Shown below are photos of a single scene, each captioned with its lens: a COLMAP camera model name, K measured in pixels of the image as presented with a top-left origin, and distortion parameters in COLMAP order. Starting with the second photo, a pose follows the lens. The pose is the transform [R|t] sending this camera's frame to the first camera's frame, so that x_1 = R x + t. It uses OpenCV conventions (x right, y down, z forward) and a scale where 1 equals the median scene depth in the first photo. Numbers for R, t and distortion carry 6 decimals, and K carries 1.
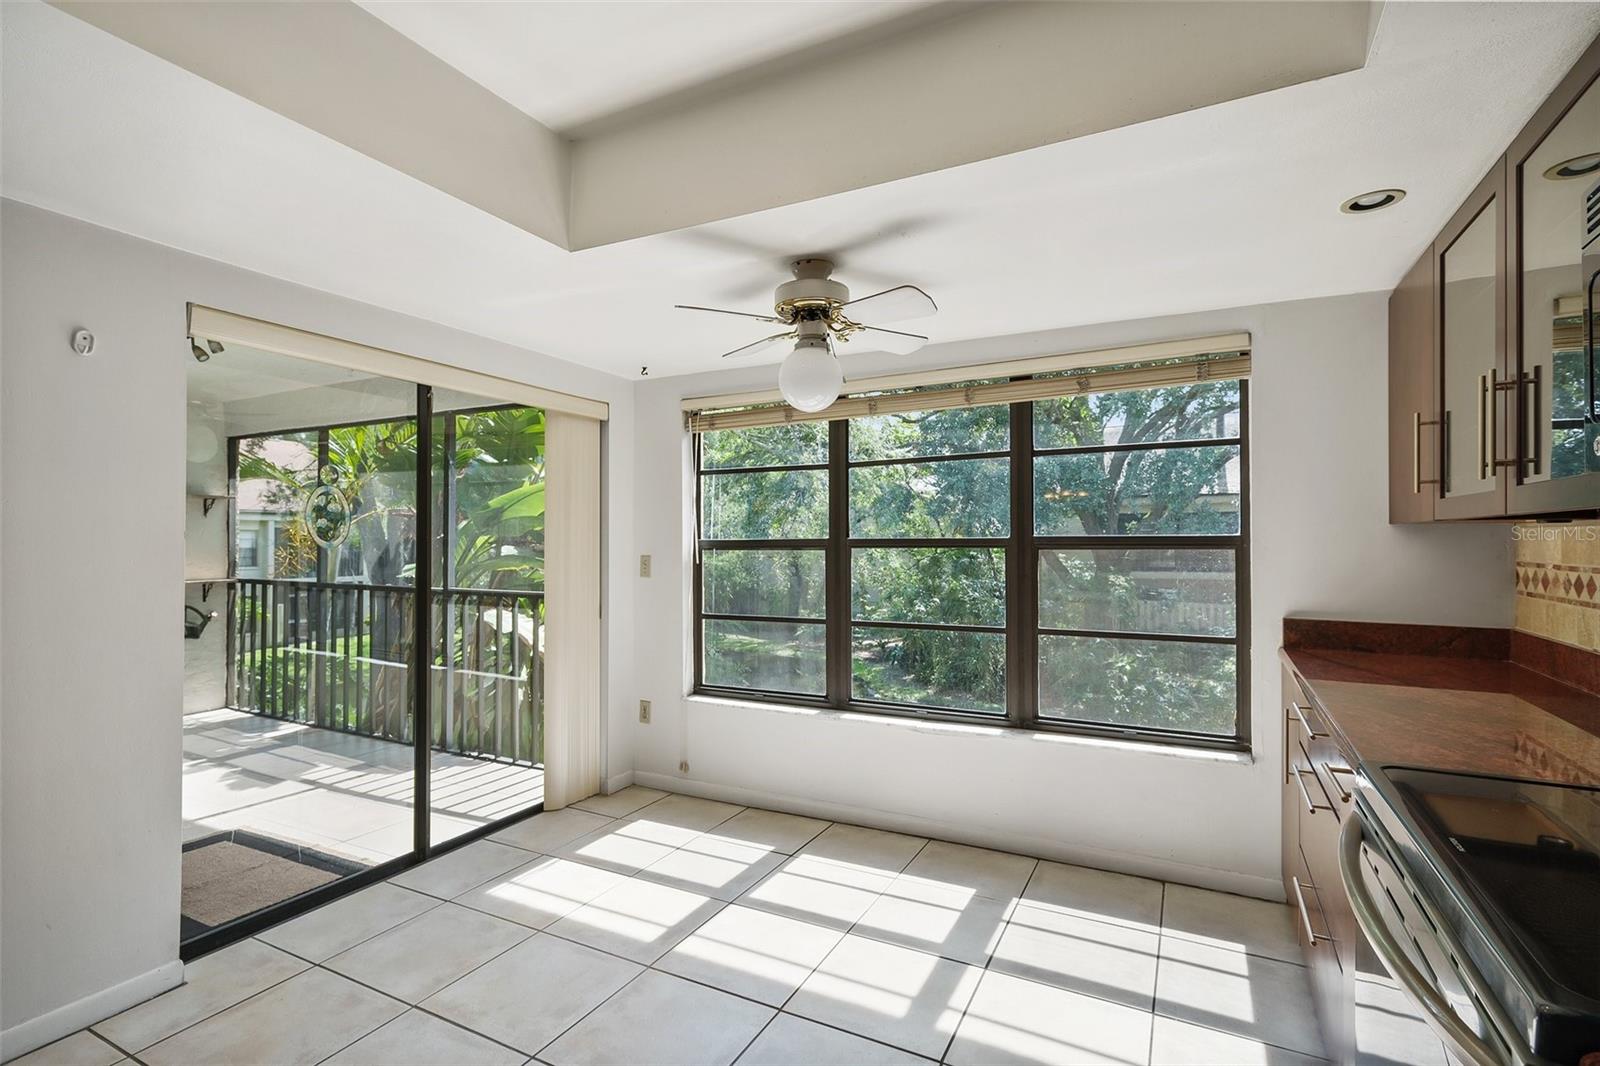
lens RADIAL K [[755.5, 0, 771.7], [0, 755.5, 536.5], [0, 0, 1]] dist [0.002674, 0.000366]
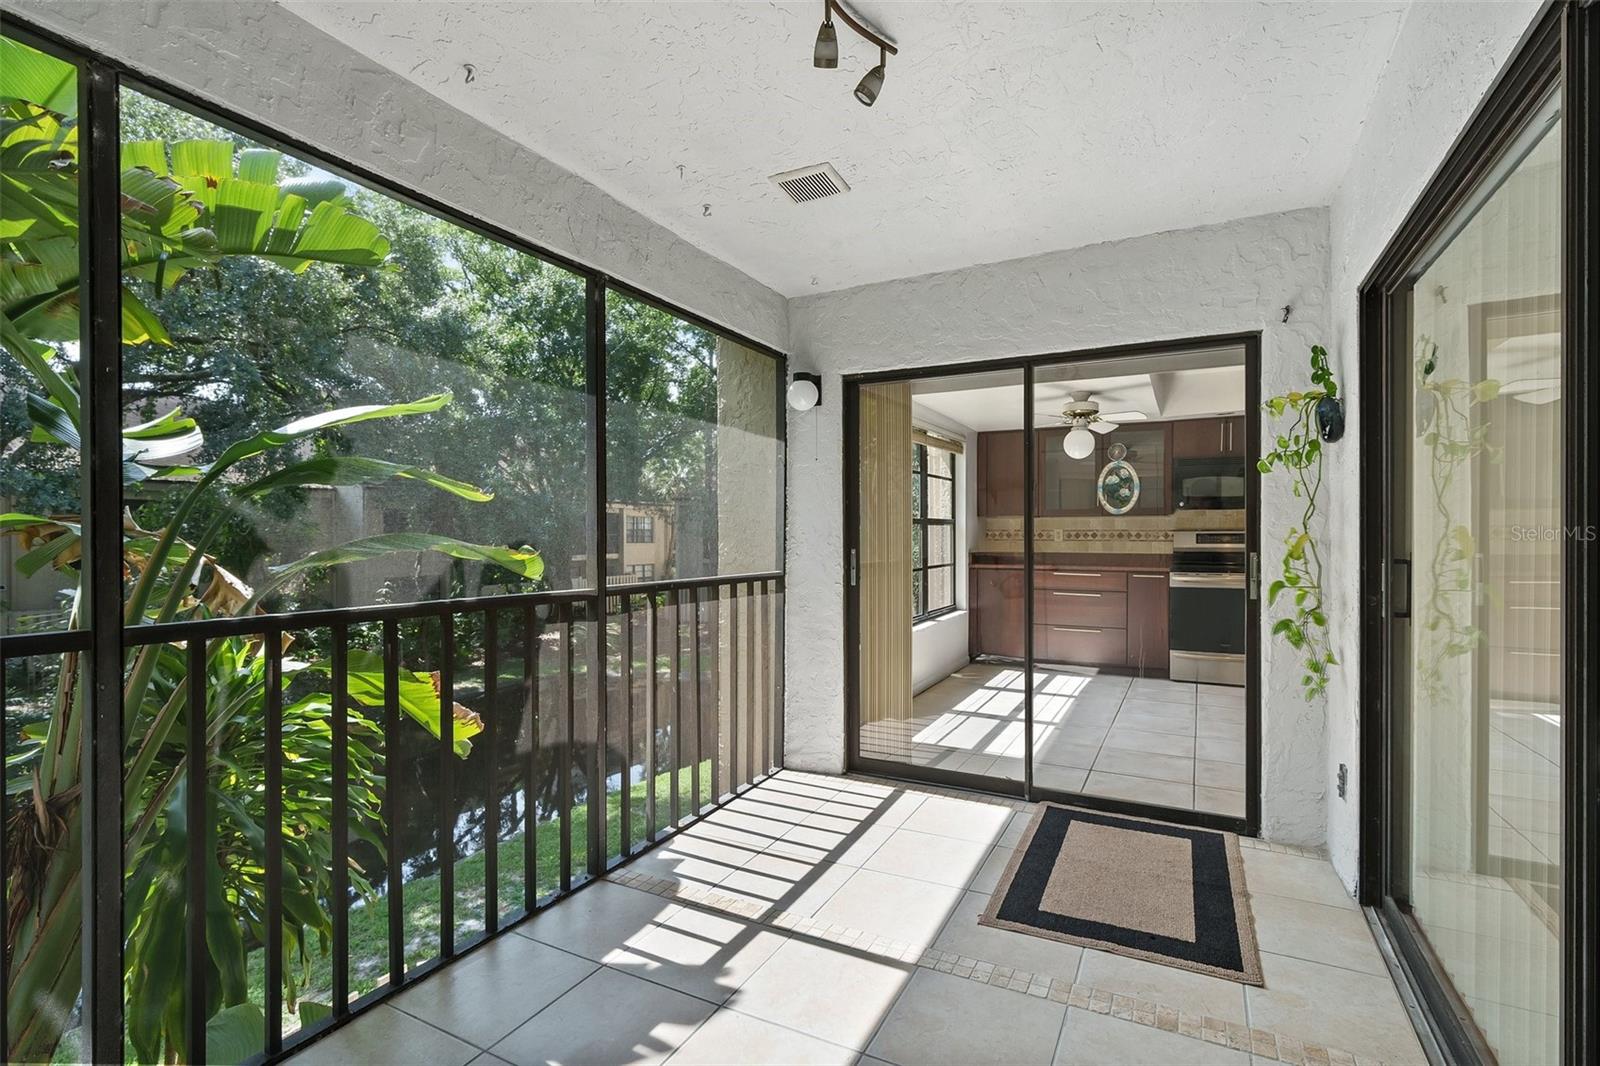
lens RADIAL K [[755.5, 0, 771.7], [0, 755.5, 536.5], [0, 0, 1]] dist [0.002674, 0.000366]
pose [[0.032995, -0.003368, 0.999450, -1.976196], [-0.010852, 0.999934, 0.003728, 0.056122], [-0.999397, -0.010969, 0.032956, 1.655397]]
